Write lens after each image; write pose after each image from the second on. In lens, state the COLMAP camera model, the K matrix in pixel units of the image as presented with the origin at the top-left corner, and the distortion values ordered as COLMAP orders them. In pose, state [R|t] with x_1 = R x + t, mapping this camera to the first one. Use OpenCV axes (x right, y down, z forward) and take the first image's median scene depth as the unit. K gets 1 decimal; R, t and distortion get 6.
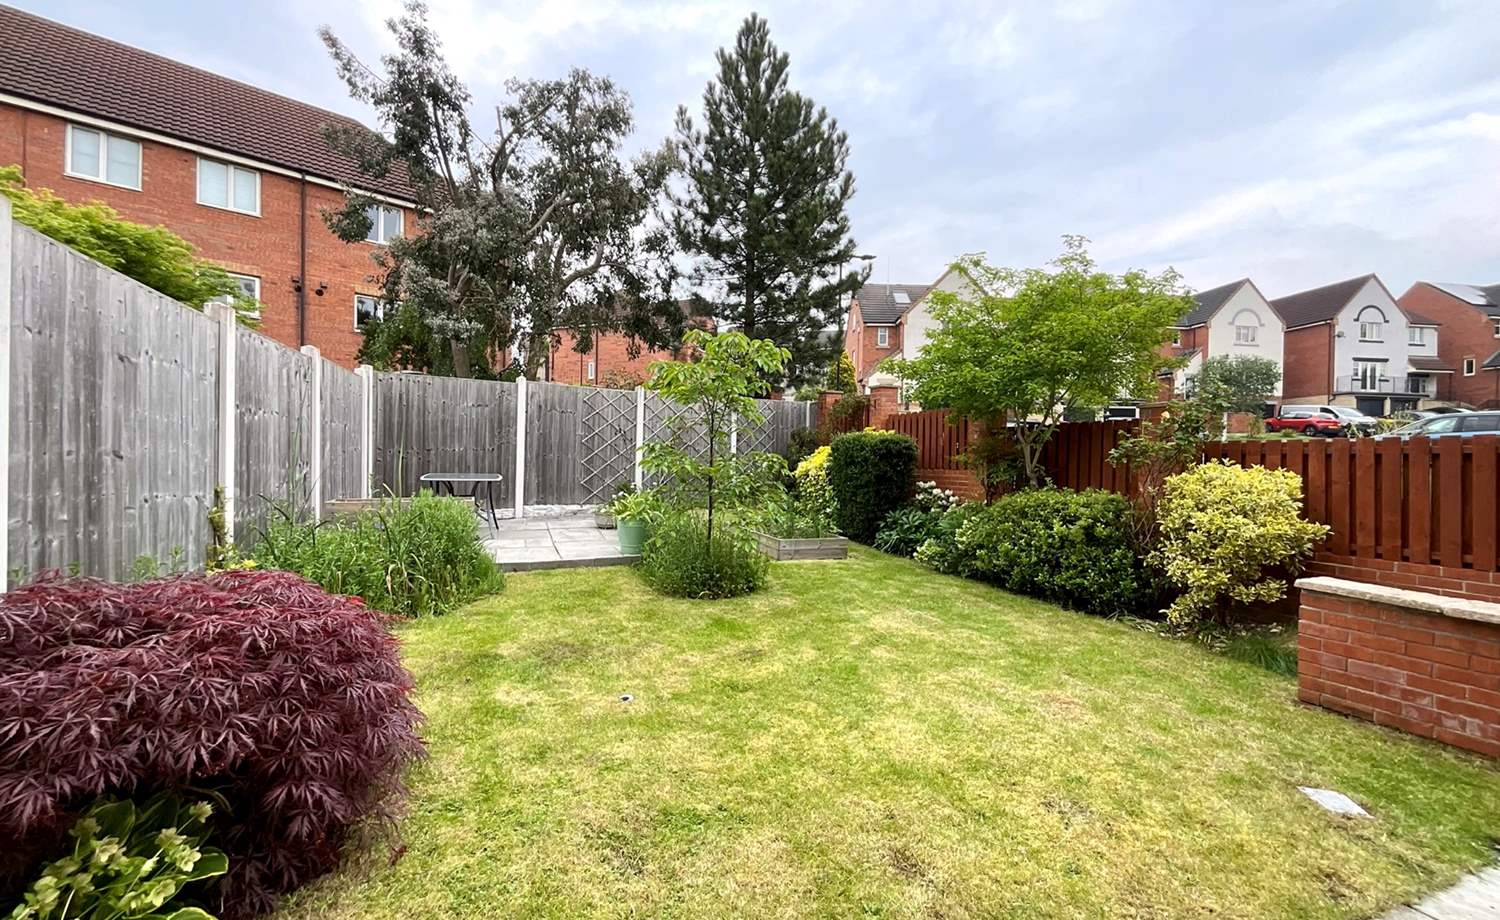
lens RADIAL K [[611.2, 0, 745.9], [0, 611.2, 461.4], [0, 0, 1]] dist [-0.003434, 0.000716]
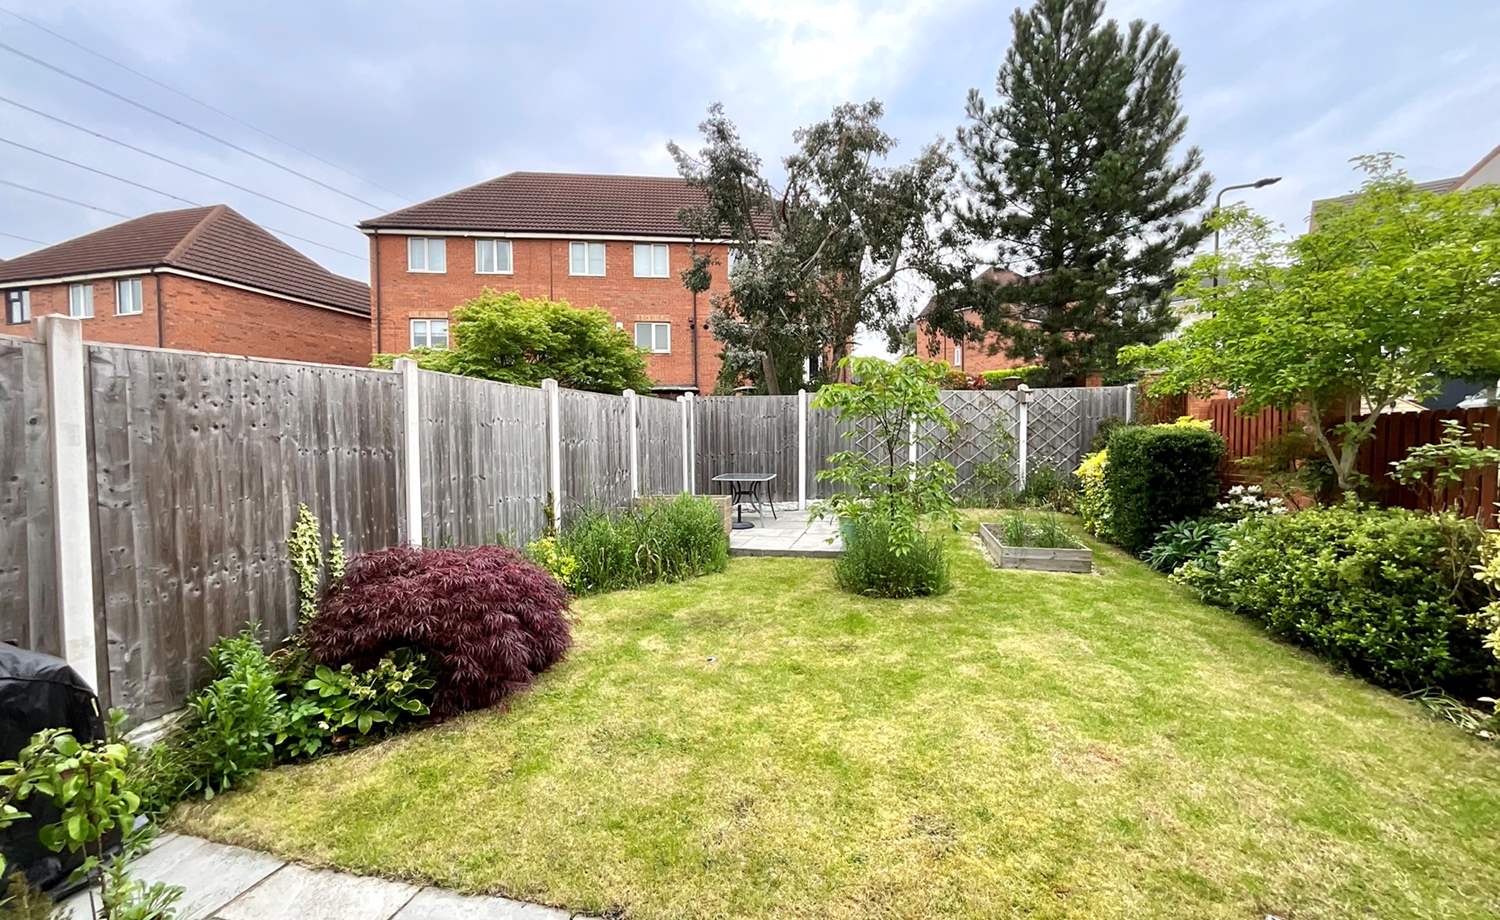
lens RADIAL K [[611.2, 0, 745.9], [0, 611.2, 461.4], [0, 0, 1]] dist [-0.003434, 0.000716]
pose [[0.807773, -0.004523, -0.589477, 0.362240], [0.019584, 0.999625, 0.019166, -0.039930], [0.589169, -0.027026, 0.807558, -0.015267]]
